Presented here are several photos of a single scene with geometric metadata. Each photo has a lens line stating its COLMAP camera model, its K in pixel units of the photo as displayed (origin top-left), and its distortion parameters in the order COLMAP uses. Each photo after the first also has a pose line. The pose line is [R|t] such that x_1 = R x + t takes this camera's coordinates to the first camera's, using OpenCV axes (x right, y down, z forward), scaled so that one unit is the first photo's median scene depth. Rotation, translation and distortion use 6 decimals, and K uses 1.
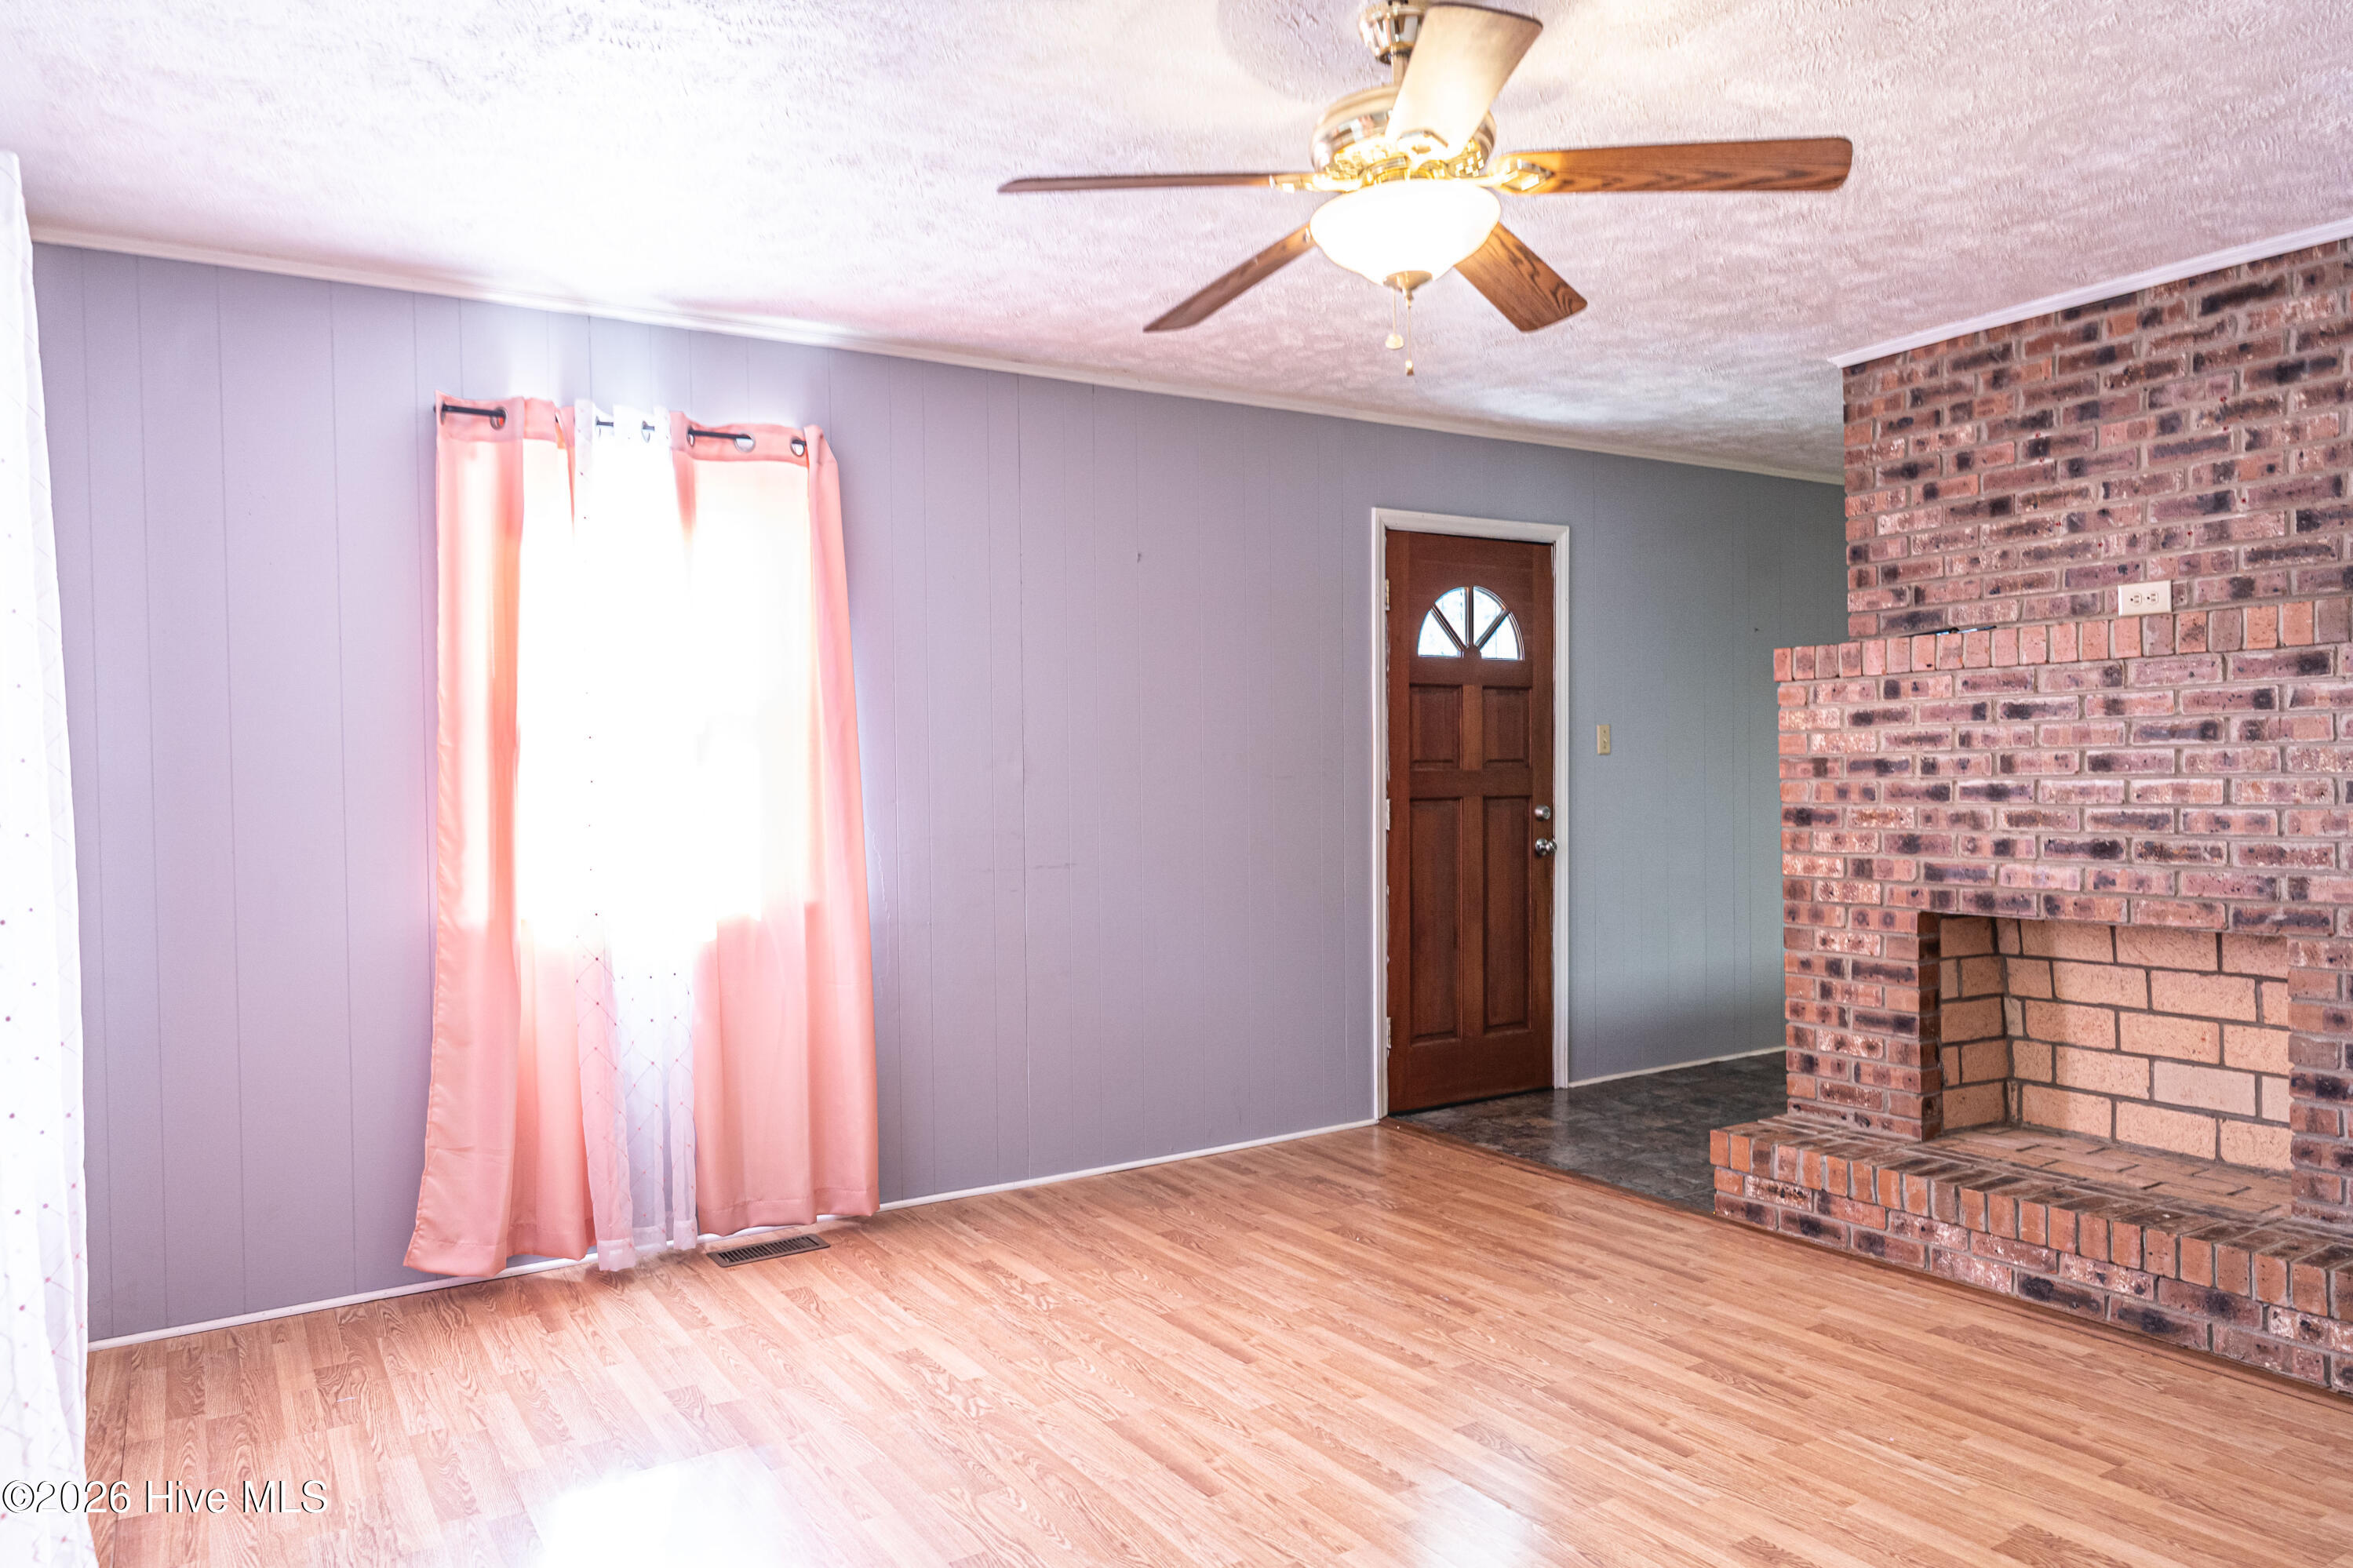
lens RADIAL K [[1558.3, 0, 1169.4], [0, 1558.3, 776.6], [0, 0, 1]] dist [0.000395, 0.003719]
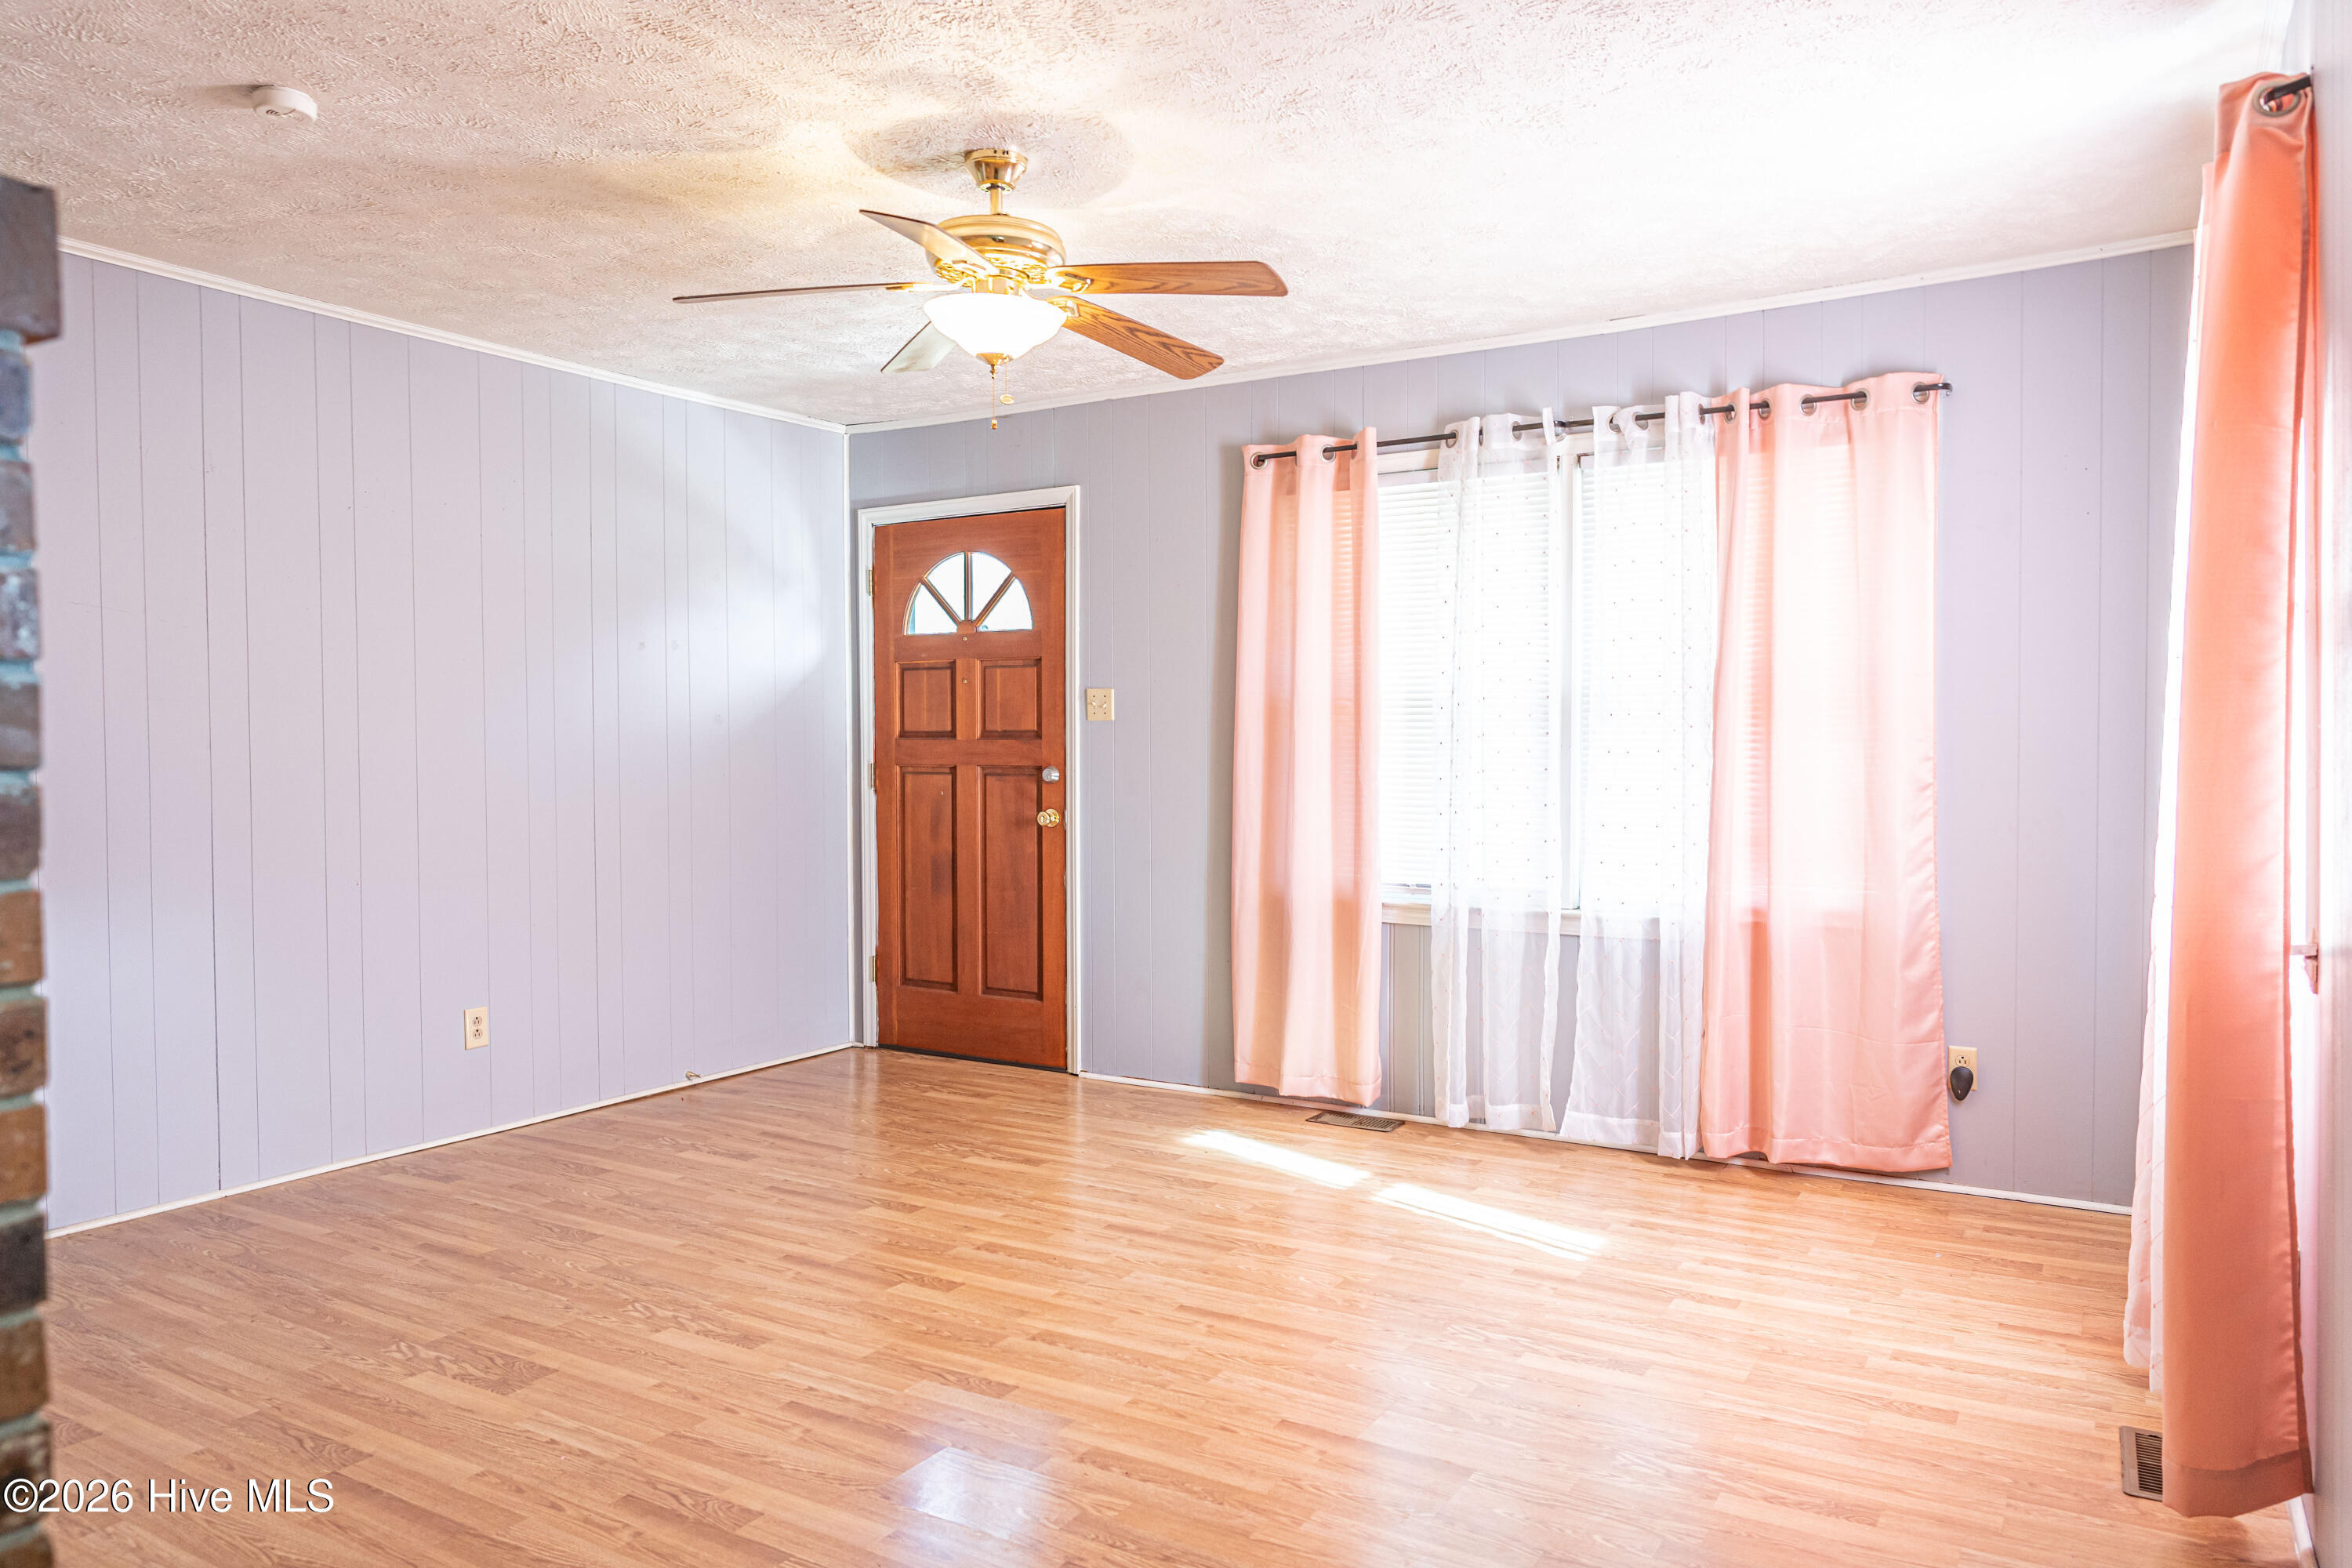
lens RADIAL K [[1564.7, 0, 1164.7], [0, 1564.7, 785.2], [0, 0, 1]] dist [-0.003018, 0.003776]
pose [[-0.898004, 0.029338, -0.439008, 0.393203], [0.013427, 0.999137, 0.039305, -0.001454], [0.439782, 0.029401, -0.897623, 1.441272]]
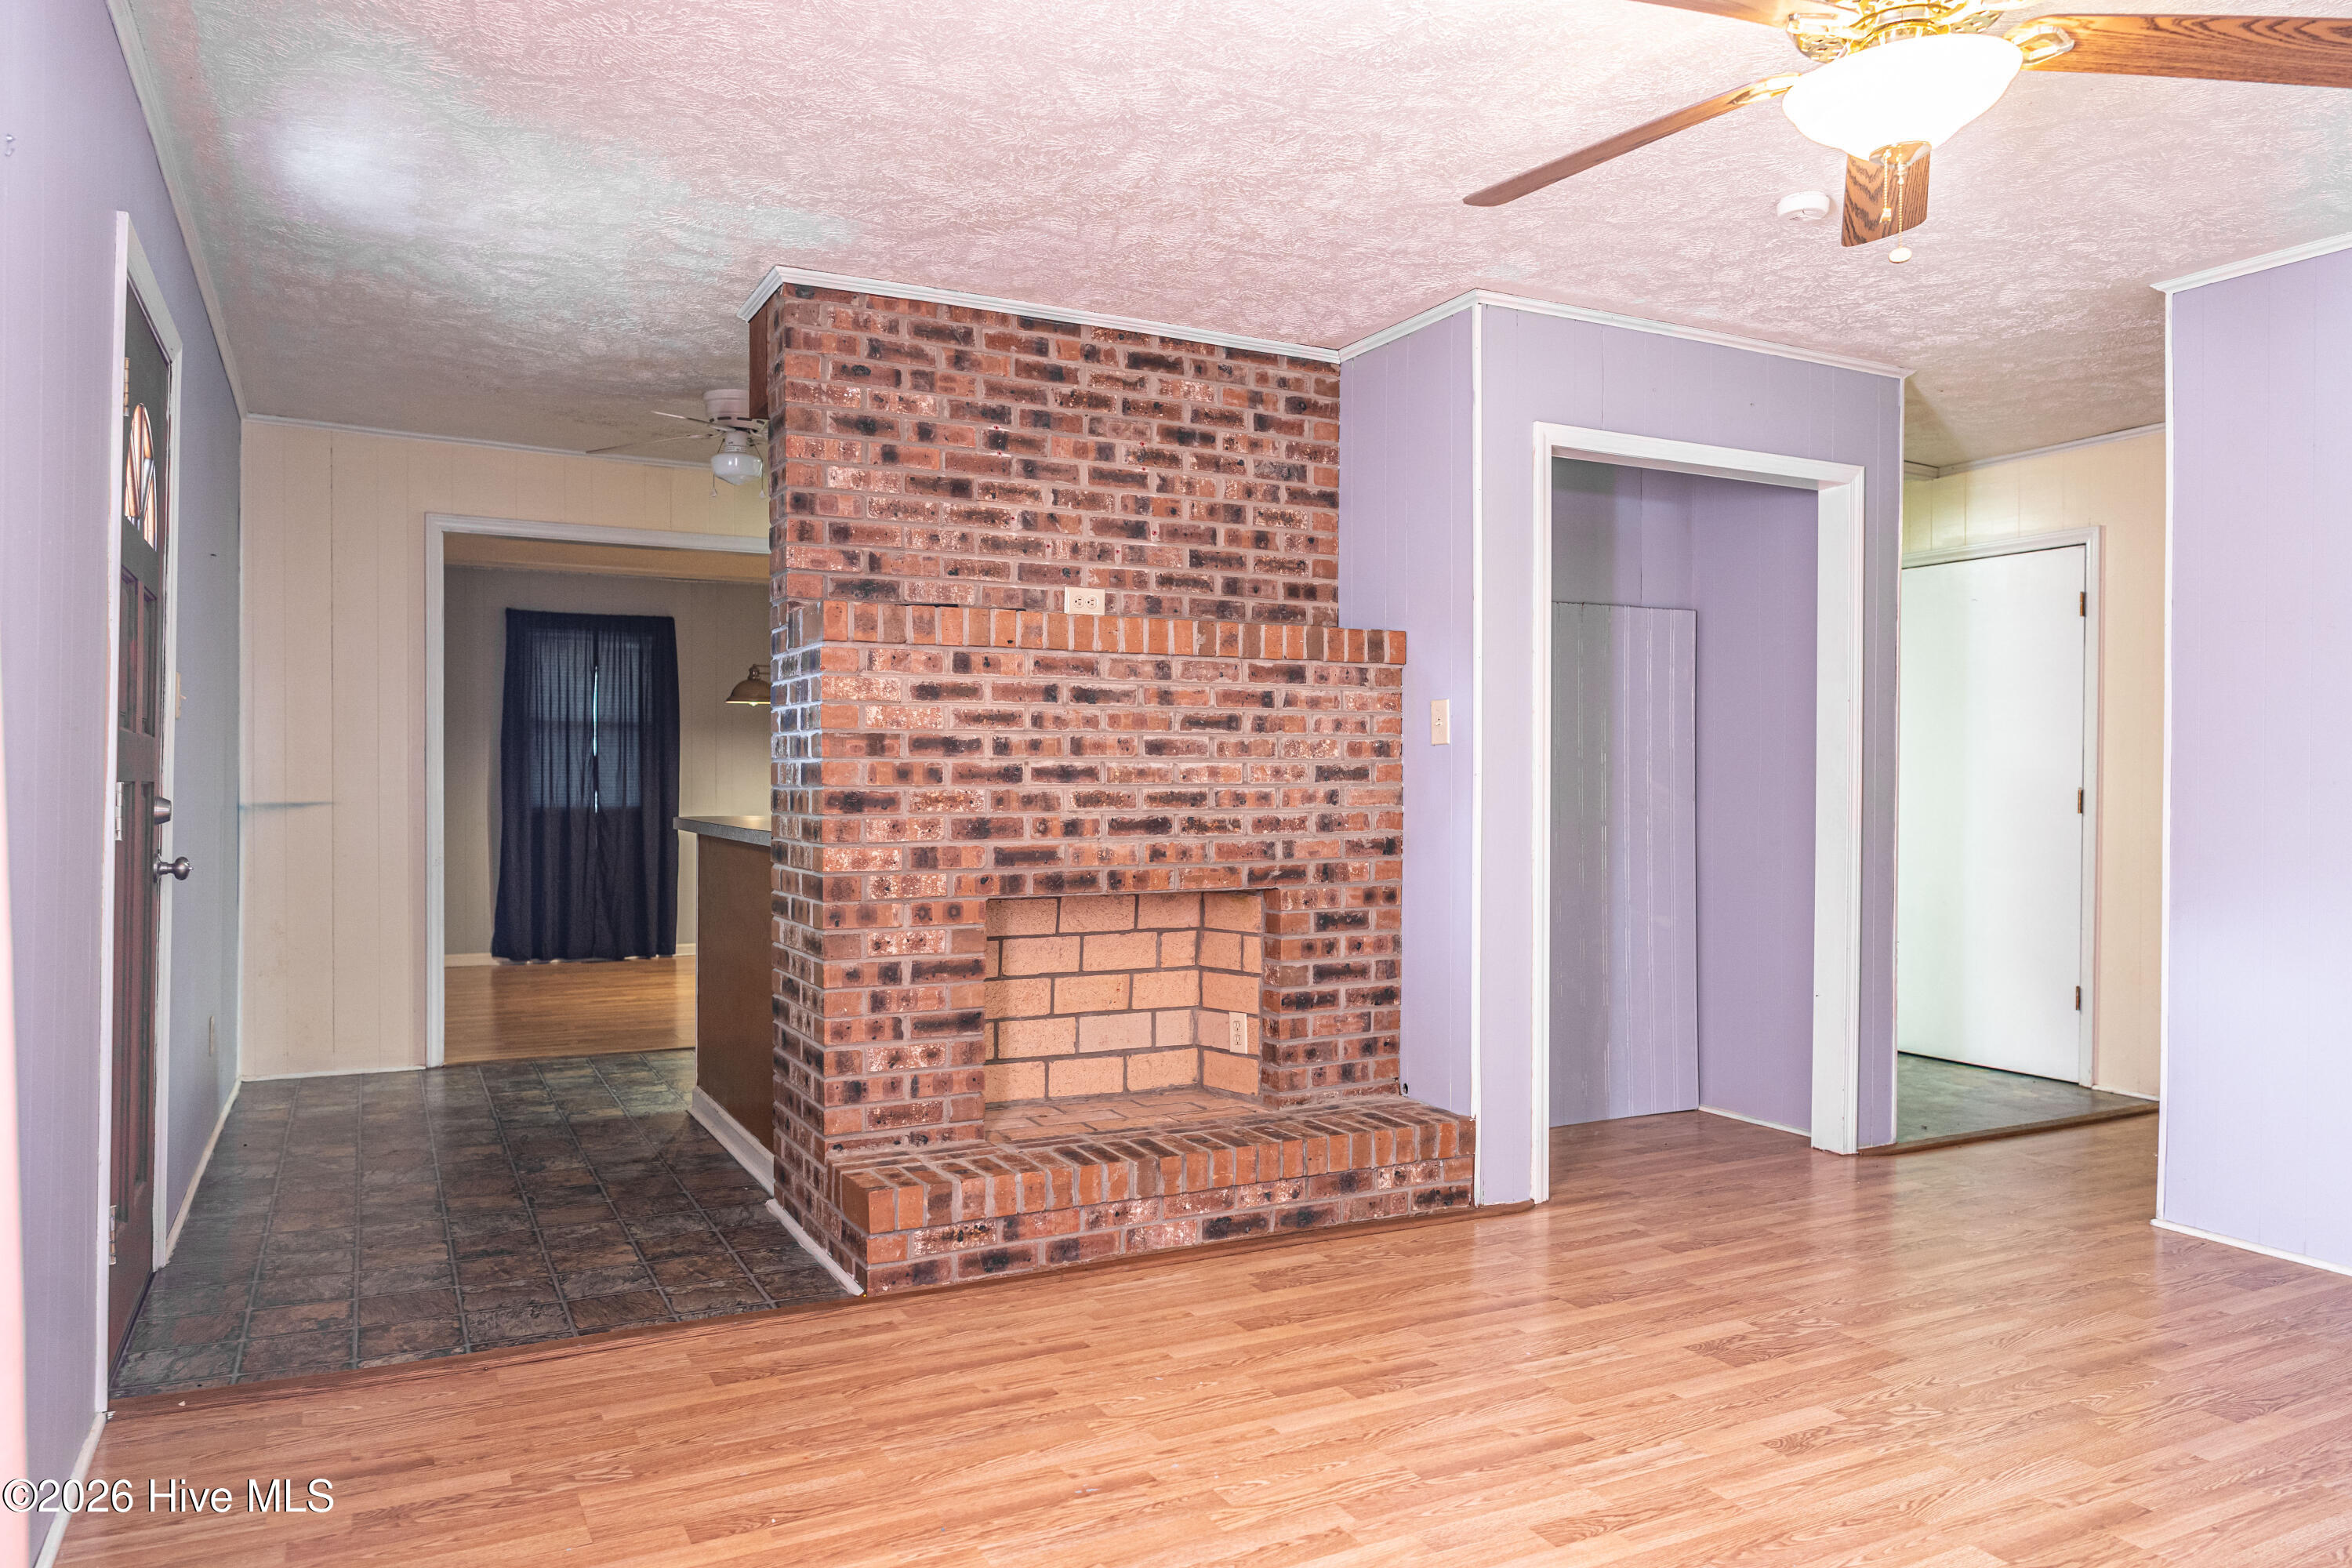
lens RADIAL K [[1557.9, 0, 1168.9], [0, 1557.9, 776.7], [0, 0, 1]] dist [0.000395, 0.003719]
pose [[0.087897, 0.016101, 0.995999, -0.477887], [-0.001945, 0.999870, -0.015992, 0.028247], [-0.996128, -0.000531, 0.087917, 0.845048]]
